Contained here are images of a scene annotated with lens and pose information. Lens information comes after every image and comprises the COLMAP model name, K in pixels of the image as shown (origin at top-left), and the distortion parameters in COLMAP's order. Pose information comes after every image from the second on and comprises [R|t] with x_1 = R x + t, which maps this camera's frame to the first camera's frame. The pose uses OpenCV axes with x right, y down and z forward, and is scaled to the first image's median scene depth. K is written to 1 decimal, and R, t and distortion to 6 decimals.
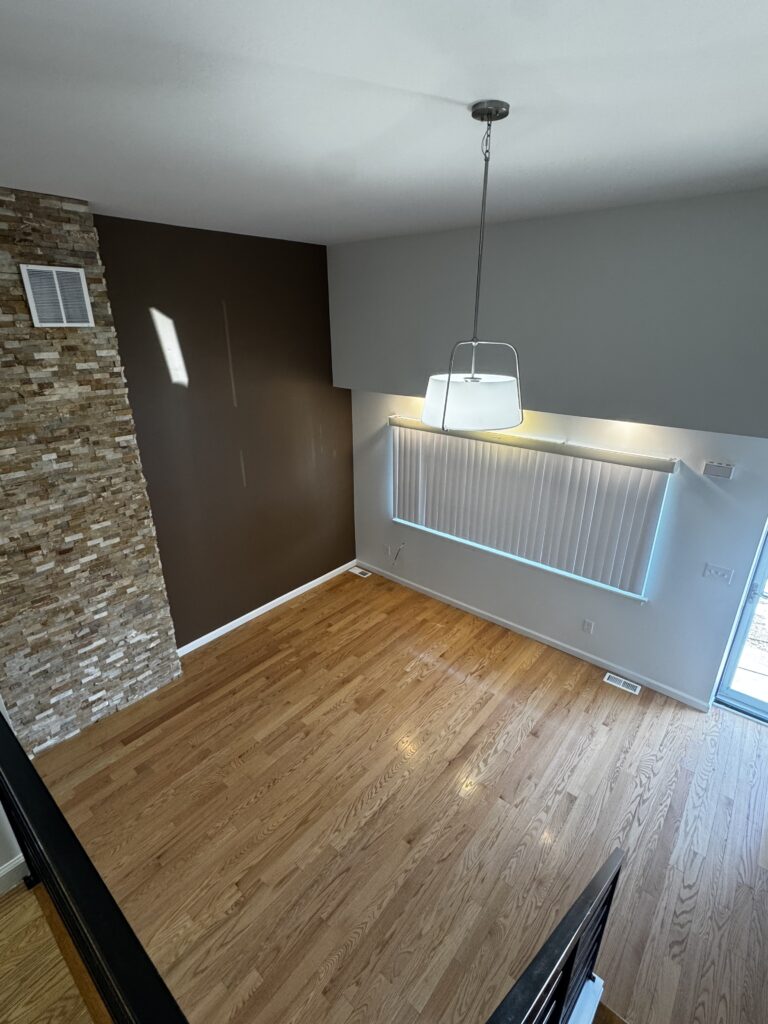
lens RADIAL K [[487.5, 0, 383.6], [0, 487.5, 514.3], [0, 0, 1]] dist [-0.004655, 0.000205]
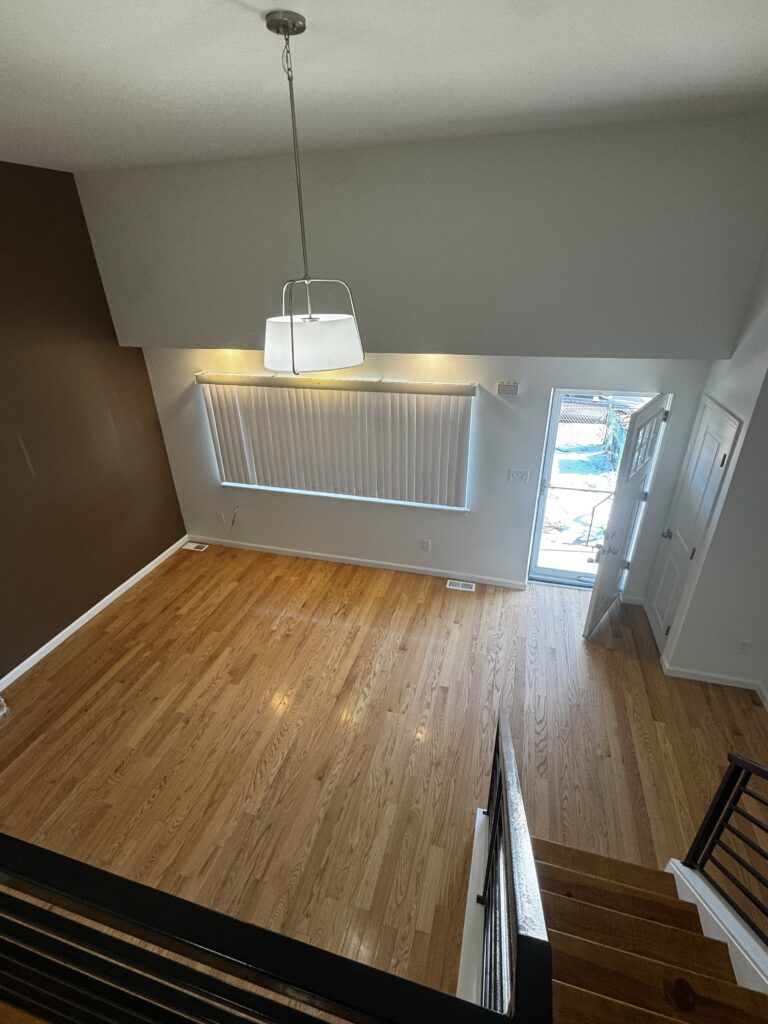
lens RADIAL K [[487.5, 0, 386.8], [0, 487.5, 515.4], [0, 0, 1]] dist [-0.004655, 0.000205]
pose [[0.910392, -0.208540, 0.357347, -0.061389], [0.173115, 0.976444, 0.128798, 0.005599], [-0.375789, -0.055394, 0.925048, 0.002645]]
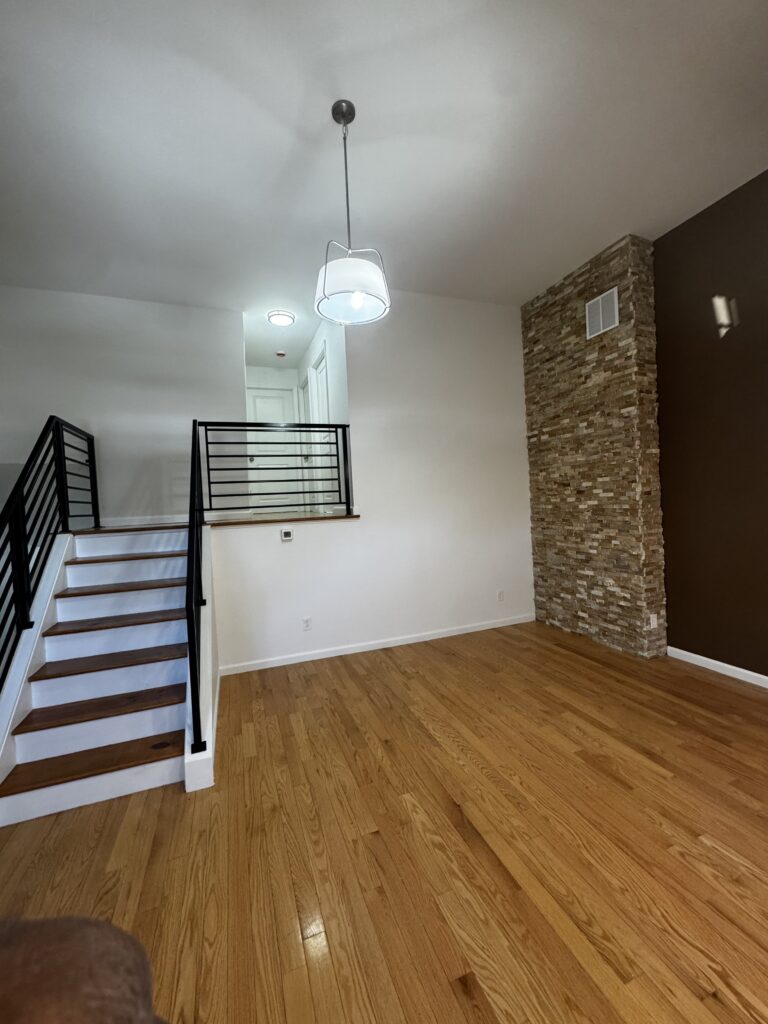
lens RADIAL K [[409.3, 0, 380.9], [0, 409.3, 513.5], [0, 0, 1]] dist [-0.004001, 0.000360]
pose [[-0.499253, 0.046428, -0.865211, 0.653753], [-0.277796, 0.937273, 0.210592, 0.042146], [0.820717, 0.345491, -0.455039, 1.022315]]
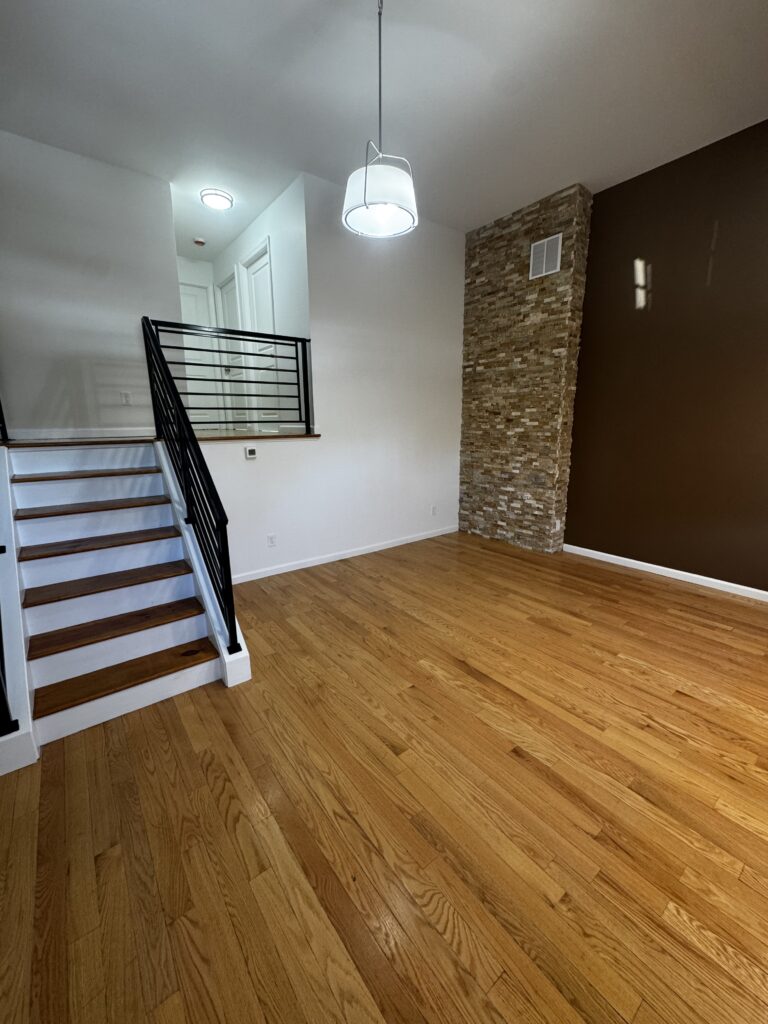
lens RADIAL K [[409.3, 0, 380.9], [0, 409.3, 514.4], [0, 0, 1]] dist [-0.004001, 0.000360]
pose [[-0.220916, 0.215759, -0.951128, 0.809556], [-0.354658, 0.890686, 0.284424, 0.114113], [0.908523, 0.400158, -0.120246, 0.841526]]
